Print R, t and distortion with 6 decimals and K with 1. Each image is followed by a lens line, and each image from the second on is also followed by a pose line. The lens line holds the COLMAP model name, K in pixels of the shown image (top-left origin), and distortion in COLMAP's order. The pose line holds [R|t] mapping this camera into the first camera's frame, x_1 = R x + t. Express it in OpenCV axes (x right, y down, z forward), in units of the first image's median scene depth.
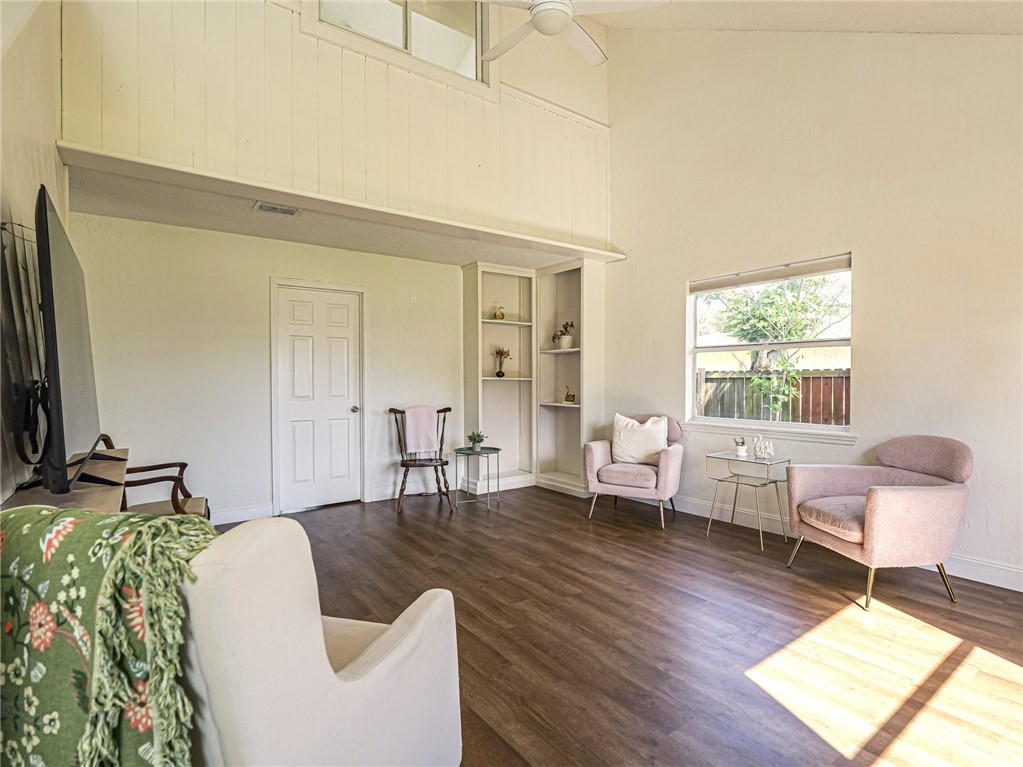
lens RADIAL K [[511.2, 0, 521.7], [0, 511.2, 389.9], [0, 0, 1]] dist [-0.020751, 0.000017]
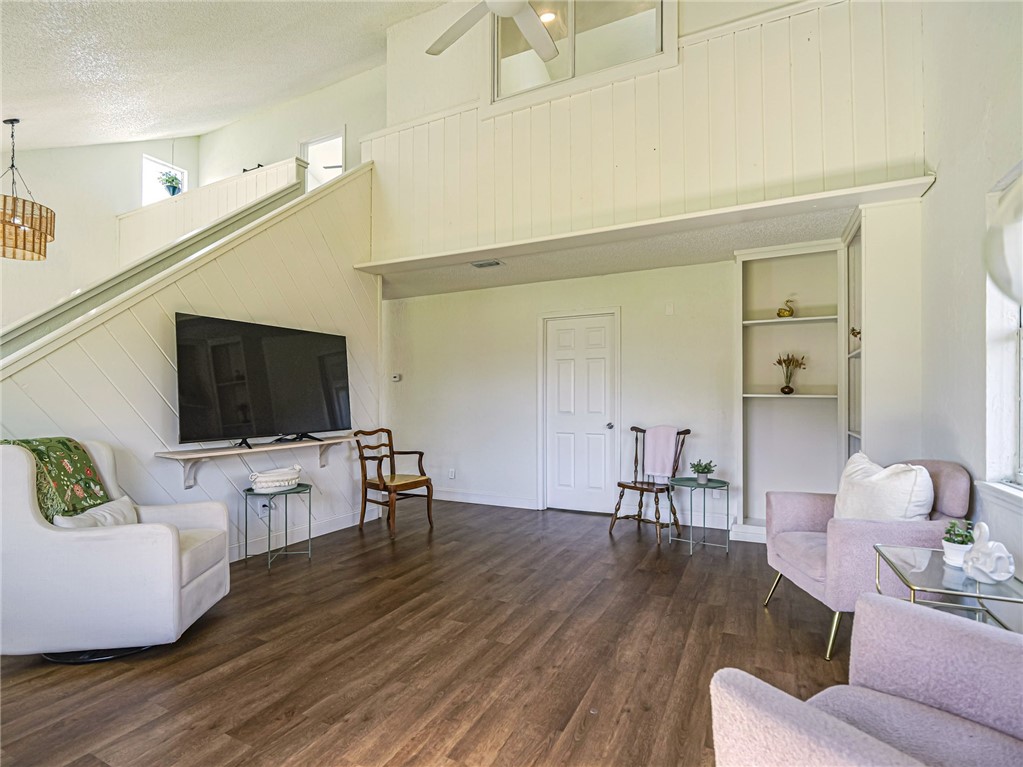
lens RADIAL K [[511.2, 0, 521.7], [0, 511.2, 389.9], [0, 0, 1]] dist [-0.020751, 0.000017]
pose [[0.456916, -0.018364, -0.889320, 0.690720], [-0.021943, 0.999250, -0.031908, 0.002629], [0.889239, 0.034093, 0.456170, 0.487791]]
